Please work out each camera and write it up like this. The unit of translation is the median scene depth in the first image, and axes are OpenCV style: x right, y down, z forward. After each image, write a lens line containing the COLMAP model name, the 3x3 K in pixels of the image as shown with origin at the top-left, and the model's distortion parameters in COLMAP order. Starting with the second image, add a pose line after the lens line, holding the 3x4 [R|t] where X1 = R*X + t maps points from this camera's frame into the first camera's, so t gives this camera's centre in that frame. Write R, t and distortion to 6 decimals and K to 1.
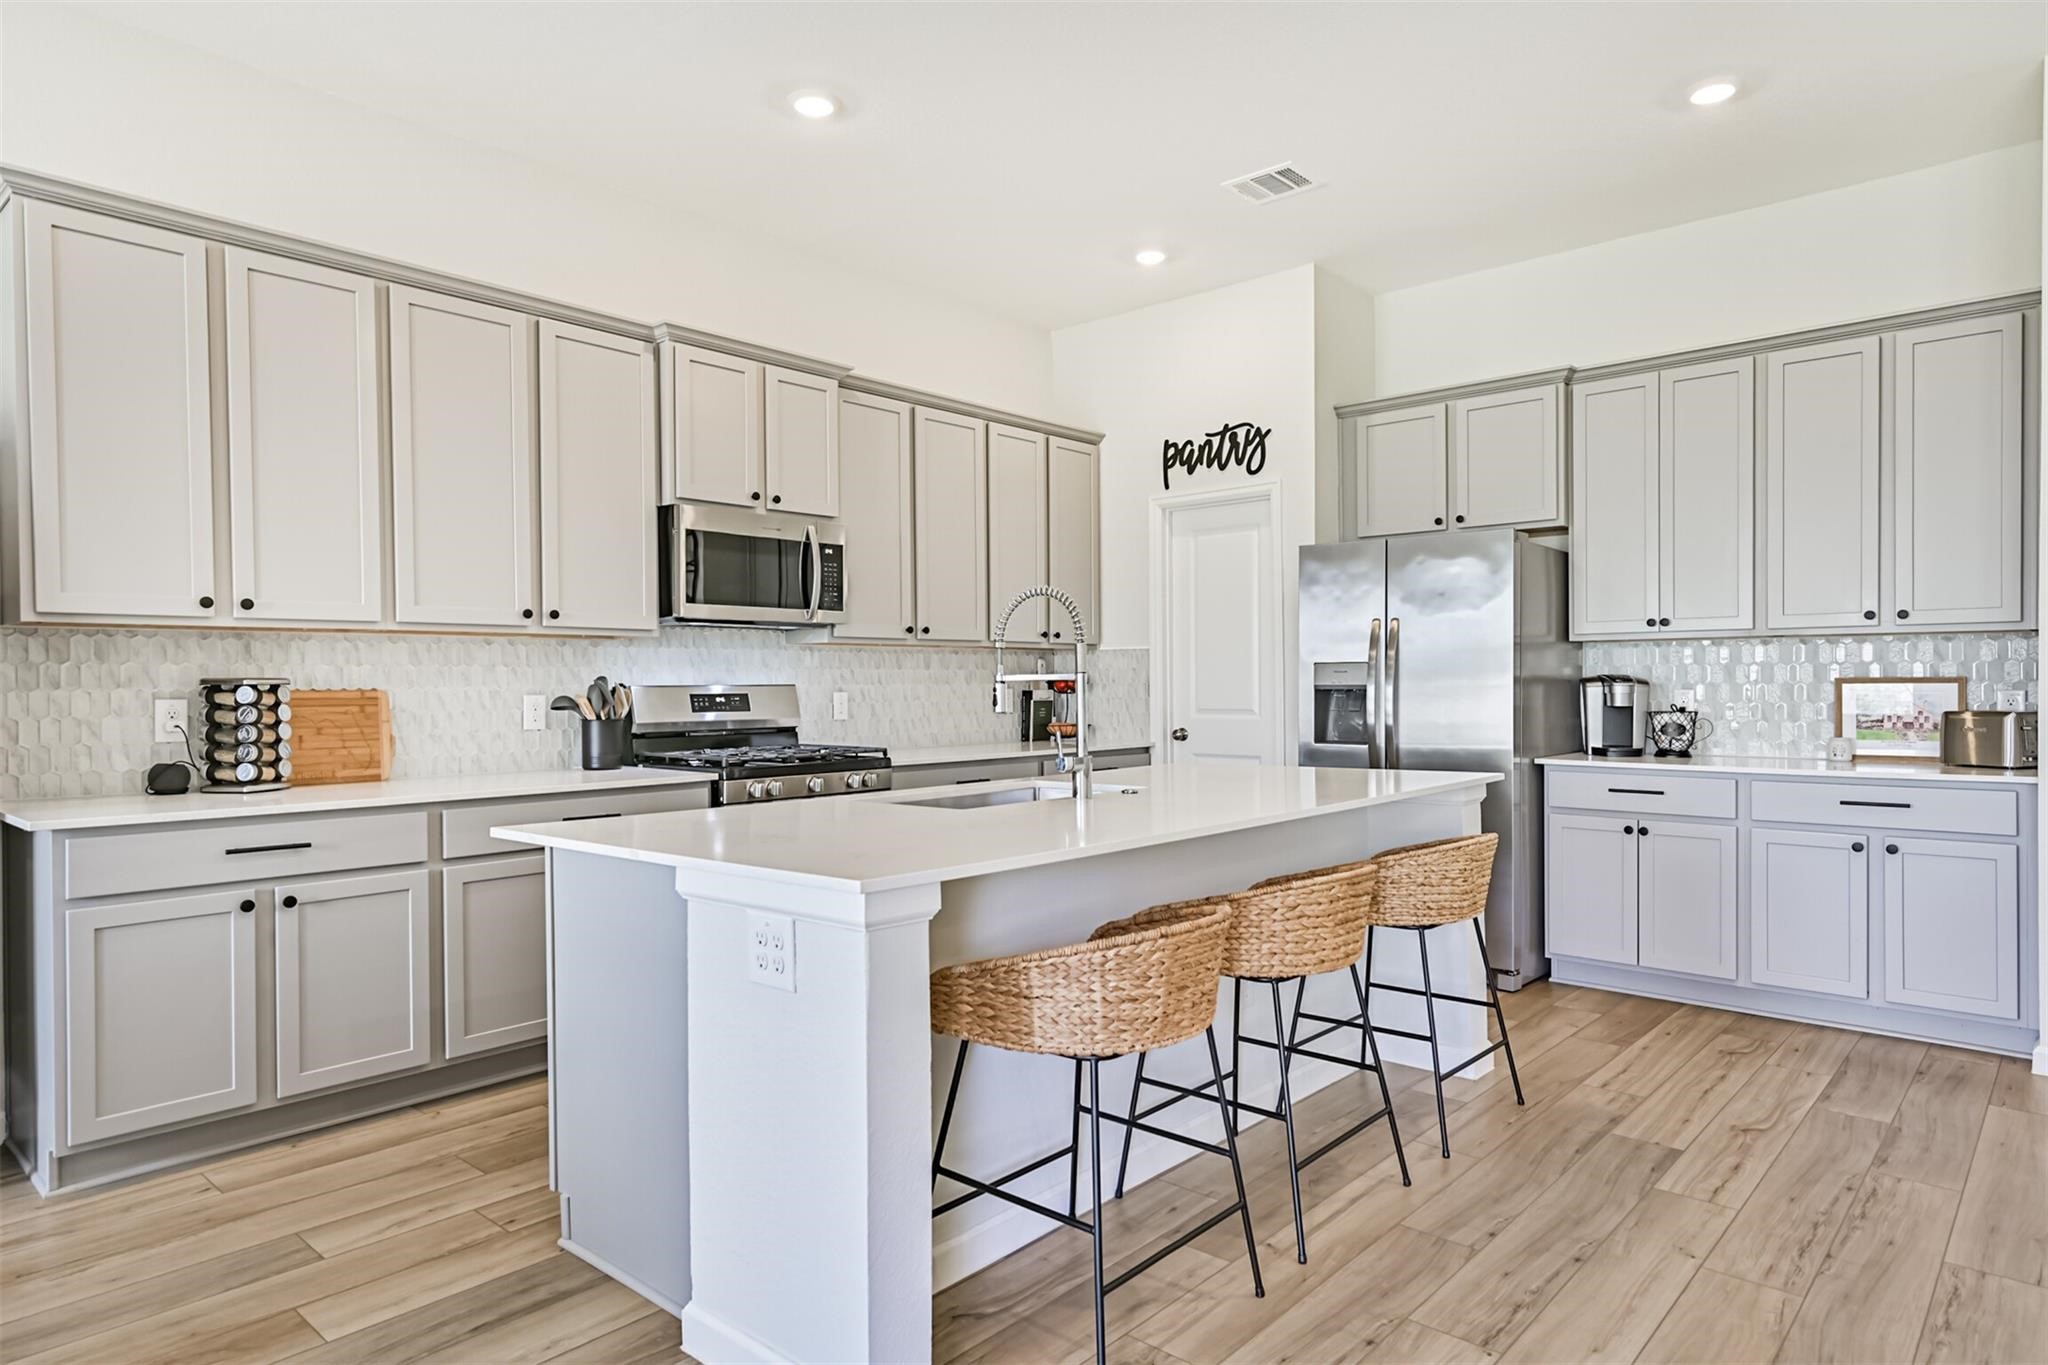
lens RADIAL K [[1210.3, 0, 1040.7], [0, 1210.3, 683.7], [0, 0, 1]] dist [0.018149, 0.003168]
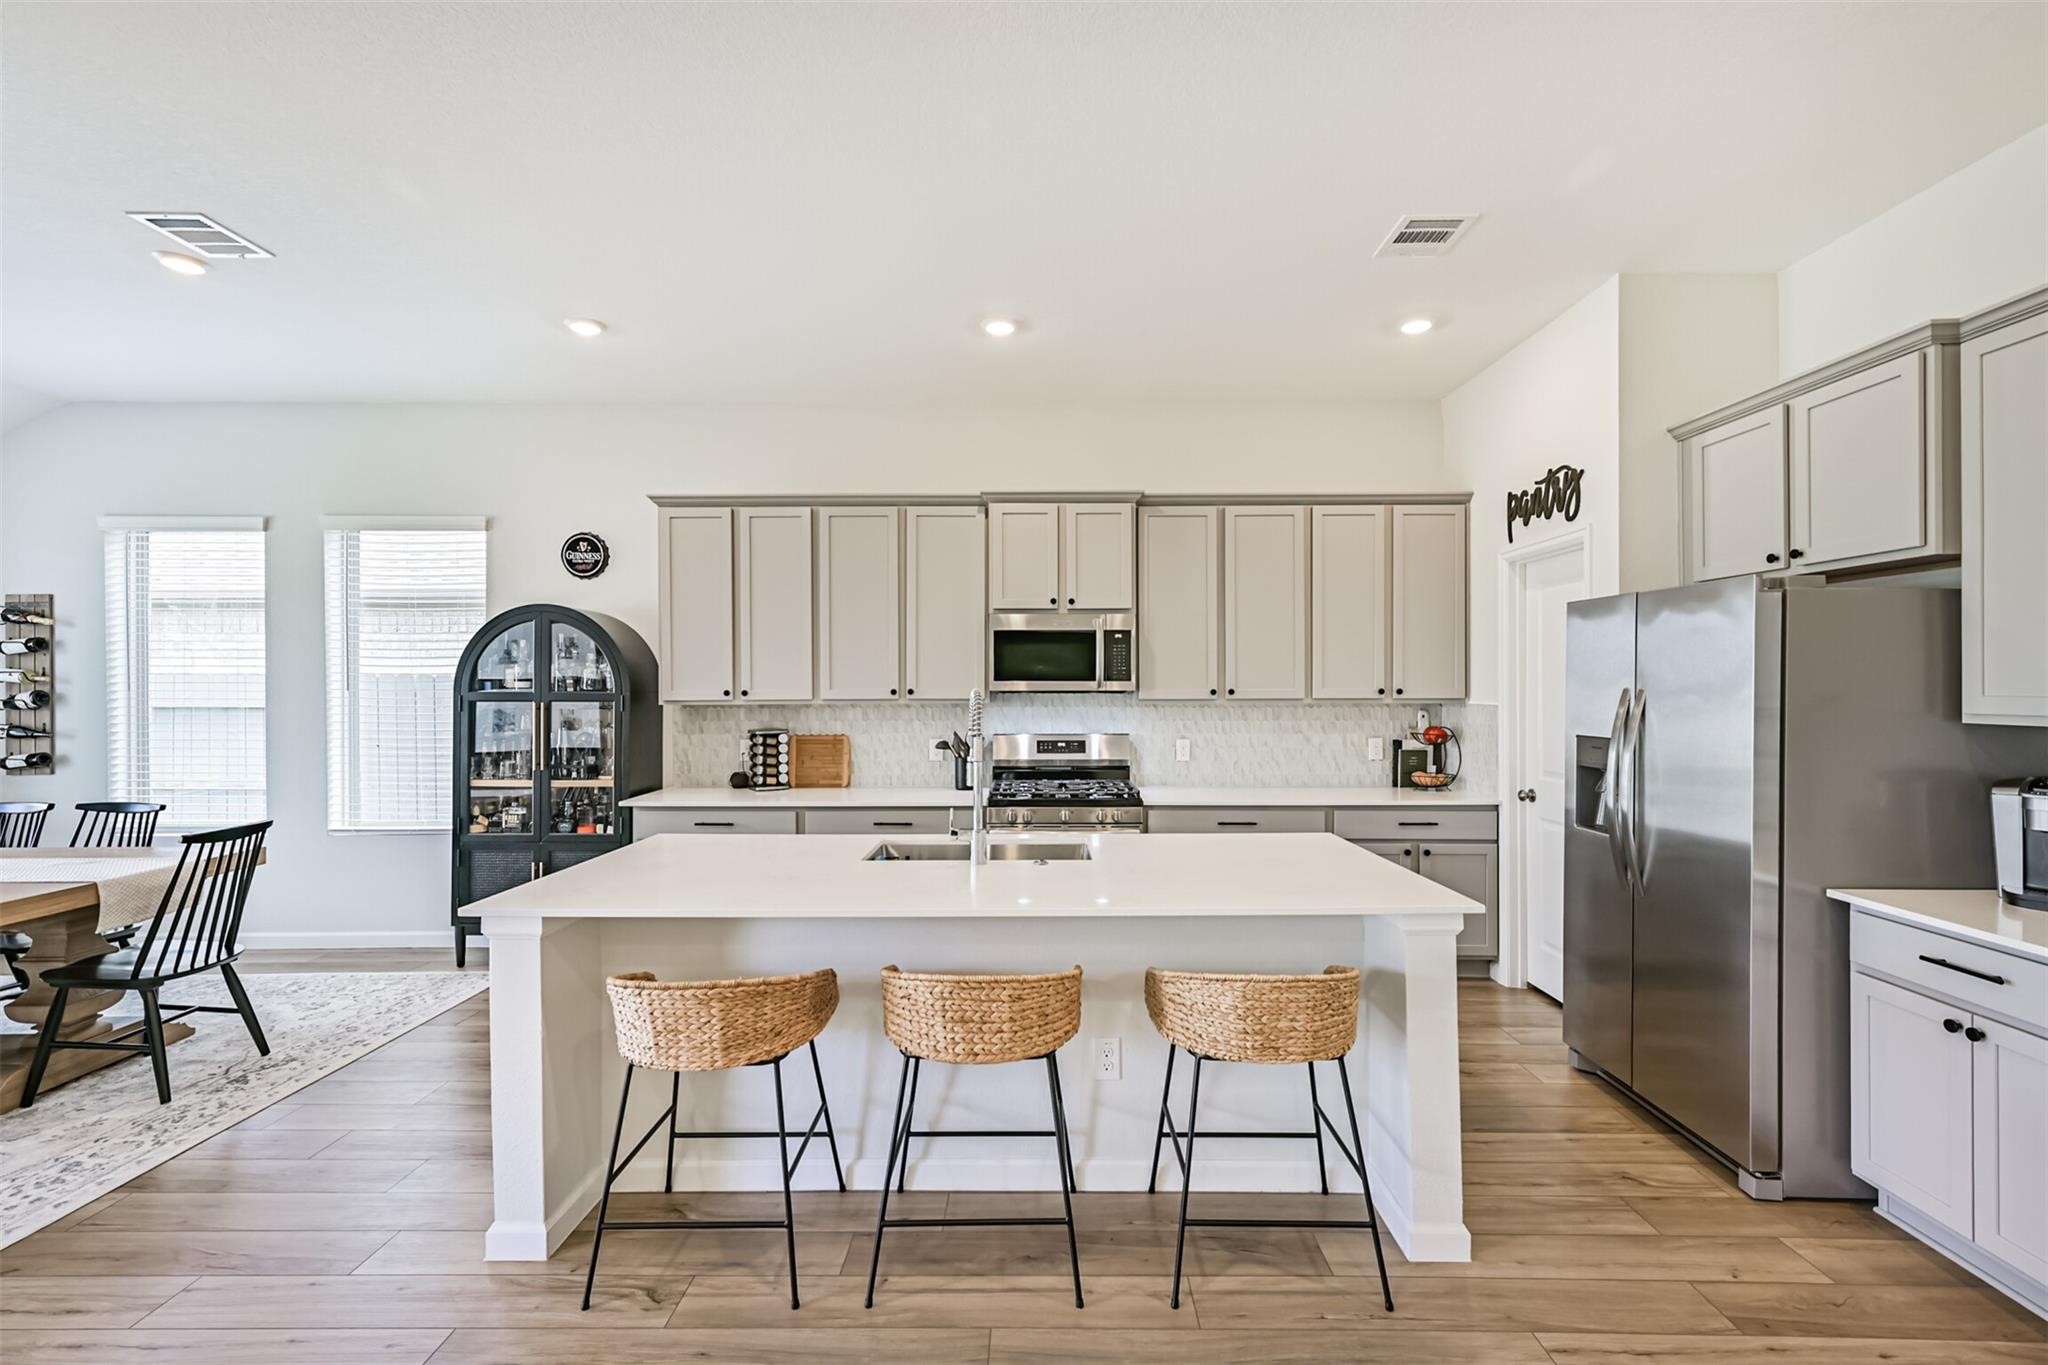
lens RADIAL K [[897.4, 0, 1036.2], [0, 897.4, 689.1], [0, 0, 1]] dist [0.004962, 0.001299]
pose [[0.653838, 0.008601, -0.756586, 0.480561], [-0.003616, 0.999959, 0.008242, -0.056919], [0.756626, -0.002653, 0.653843, 0.285817]]
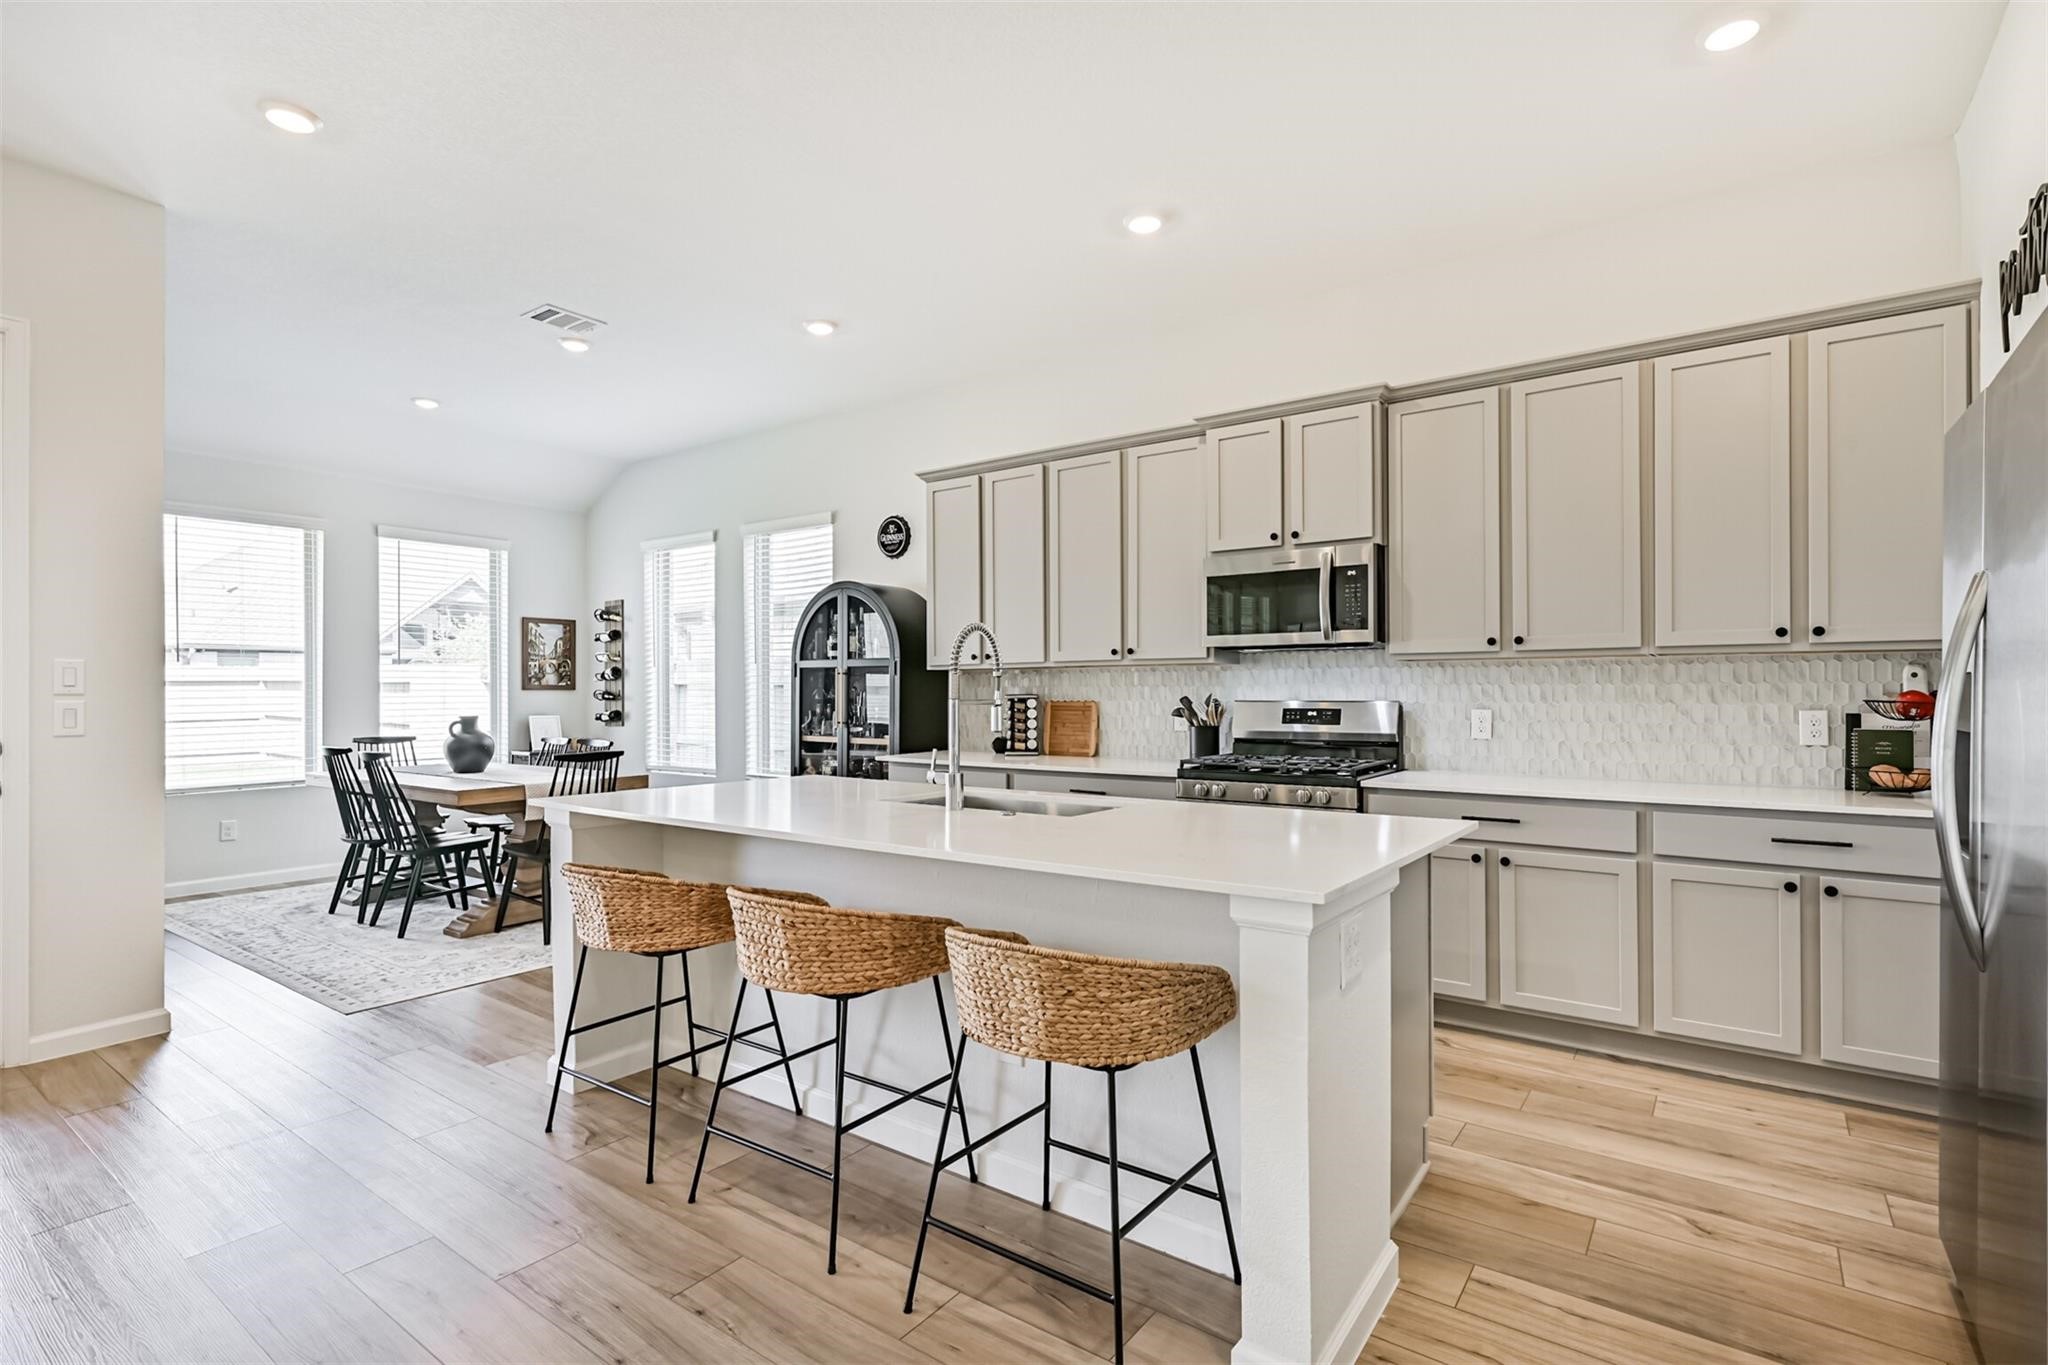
lens RADIAL K [[974.7, 0, 1035.8], [0, 974.7, 687.4], [0, 0, 1]] dist [-0.002295, 0.000269]
pose [[0.091527, 0.002983, -0.995798, 0.599241], [0.001743, 0.999994, 0.003156, -0.014351], [0.995801, -0.002025, 0.091521, 0.628556]]
